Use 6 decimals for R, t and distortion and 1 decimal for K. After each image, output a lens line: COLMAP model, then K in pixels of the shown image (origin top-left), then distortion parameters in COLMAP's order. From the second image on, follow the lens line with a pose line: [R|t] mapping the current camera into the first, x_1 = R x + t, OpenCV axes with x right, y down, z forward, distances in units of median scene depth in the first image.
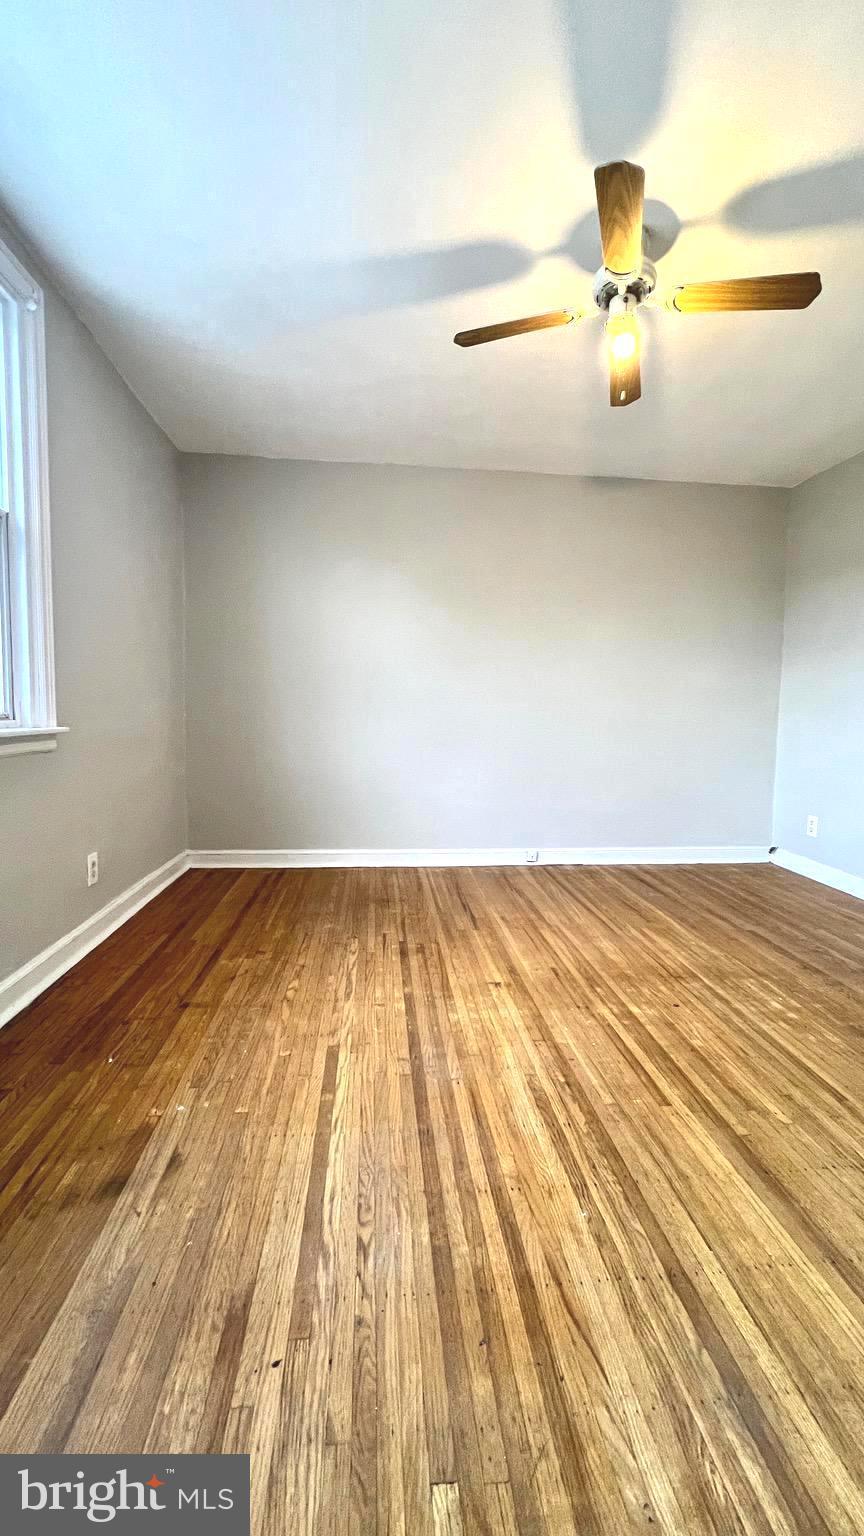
lens RADIAL K [[611.5, 0, 436.2], [0, 611.5, 763.5], [0, 0, 1]] dist [-0.001187, 0.000298]
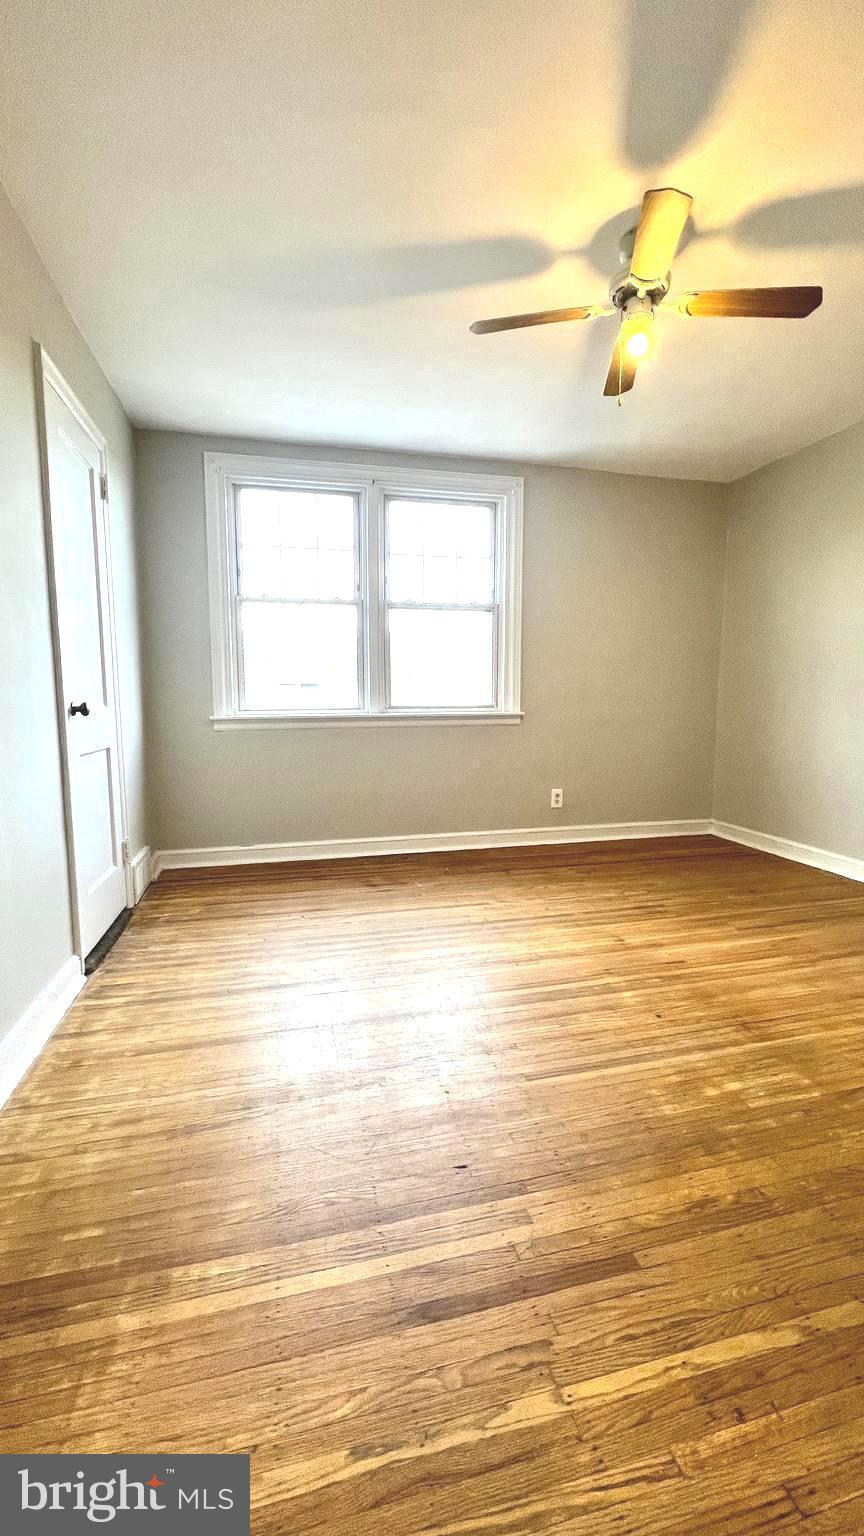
lens RADIAL K [[611.5, 0, 436.2], [0, 611.5, 763.5], [0, 0, 1]] dist [-0.001187, 0.000298]
pose [[0.143898, 0.086870, -0.985772, 1.128375], [-0.078497, 0.994003, 0.076137, -0.023925], [0.986474, 0.066424, 0.149854, 0.468540]]
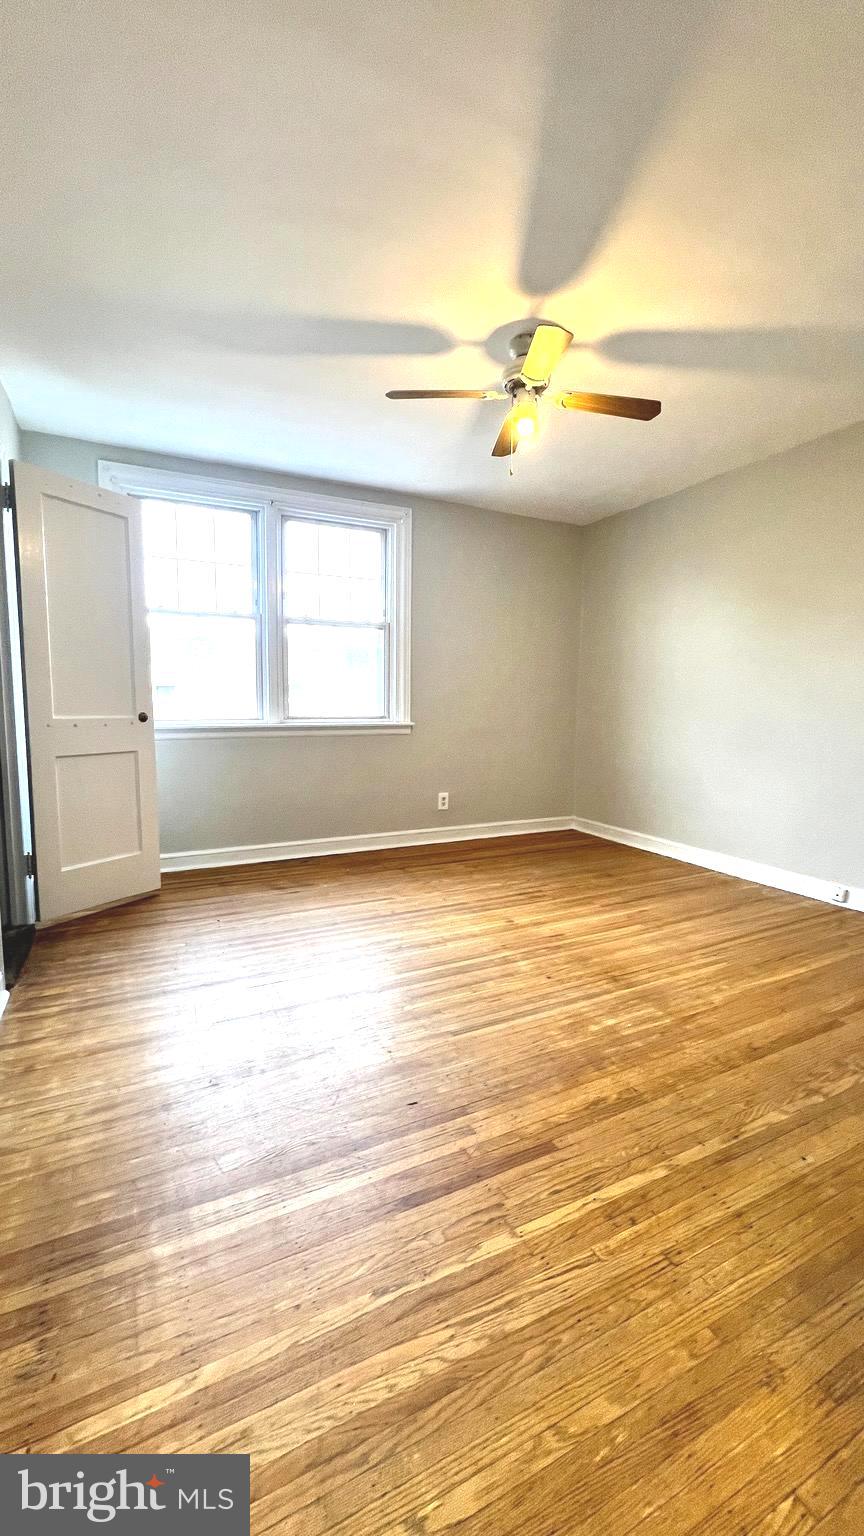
lens RADIAL K [[611.5, 0, 436.2], [0, 611.5, 763.5], [0, 0, 1]] dist [-0.001187, 0.000298]
pose [[0.358572, 0.078373, -0.930206, 1.235341], [-0.081616, 0.995286, 0.052395, -0.035492], [0.929927, 0.057132, 0.363278, 0.347686]]
